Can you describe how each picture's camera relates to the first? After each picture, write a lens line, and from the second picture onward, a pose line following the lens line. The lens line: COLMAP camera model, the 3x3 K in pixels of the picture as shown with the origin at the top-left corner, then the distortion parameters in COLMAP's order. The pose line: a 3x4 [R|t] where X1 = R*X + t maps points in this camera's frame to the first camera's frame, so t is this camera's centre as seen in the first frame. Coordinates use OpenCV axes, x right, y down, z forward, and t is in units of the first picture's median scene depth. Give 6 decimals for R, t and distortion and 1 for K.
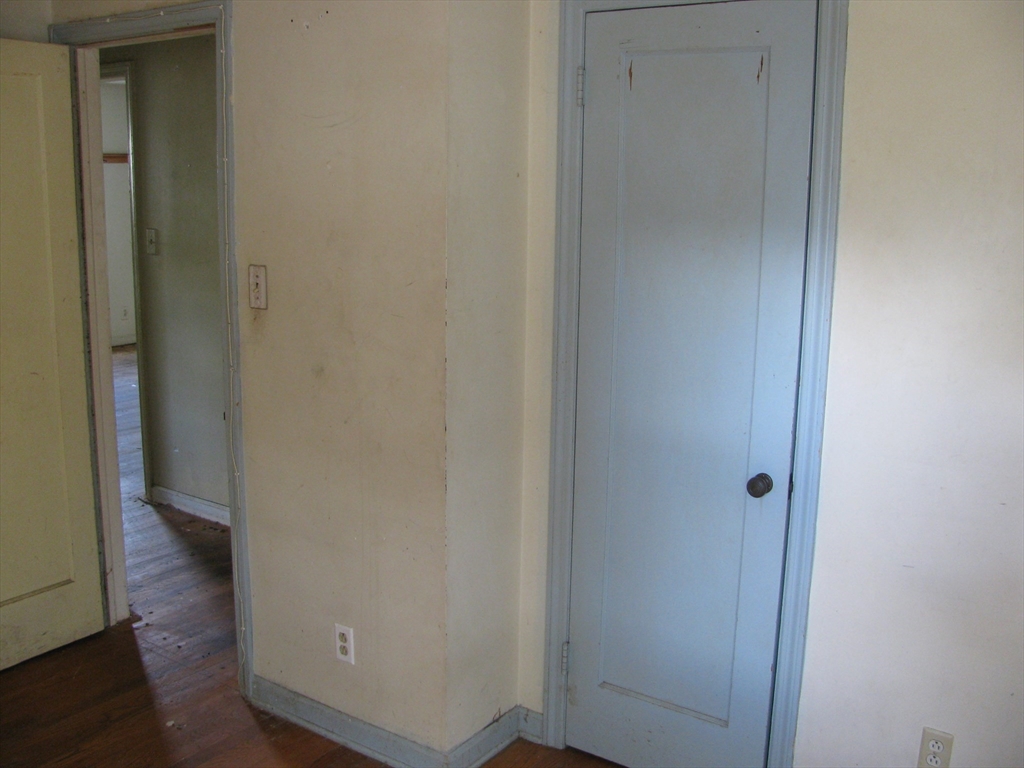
lens RADIAL K [[1051.9, 0, 518.5], [0, 1051.9, 379.0], [0, 0, 1]] dist [-0.210365, 0.243094]
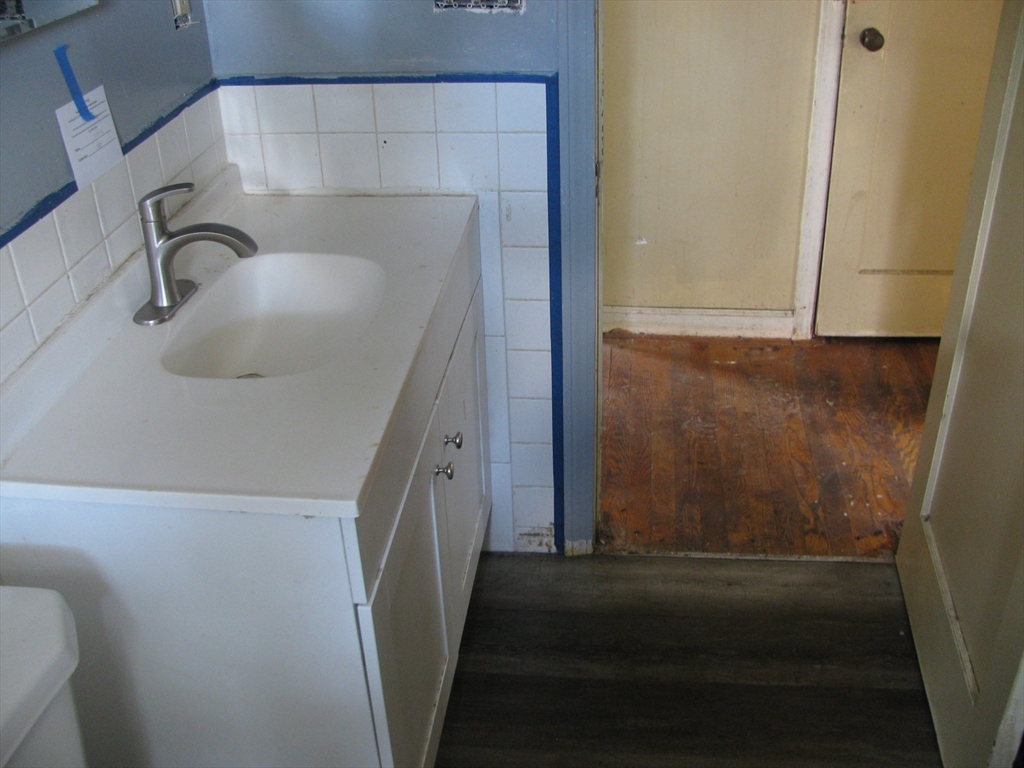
lens RADIAL K [[1051.9, 0, 518.5], [0, 1051.9, 379.0], [0, 0, 1]] dist [-0.210365, 0.243094]
pose [[0.877566, -0.276395, 0.391770, -0.901354], [0.134376, 0.926152, 0.352400, -0.110372], [-0.460240, -0.256609, 0.849900, 0.684895]]
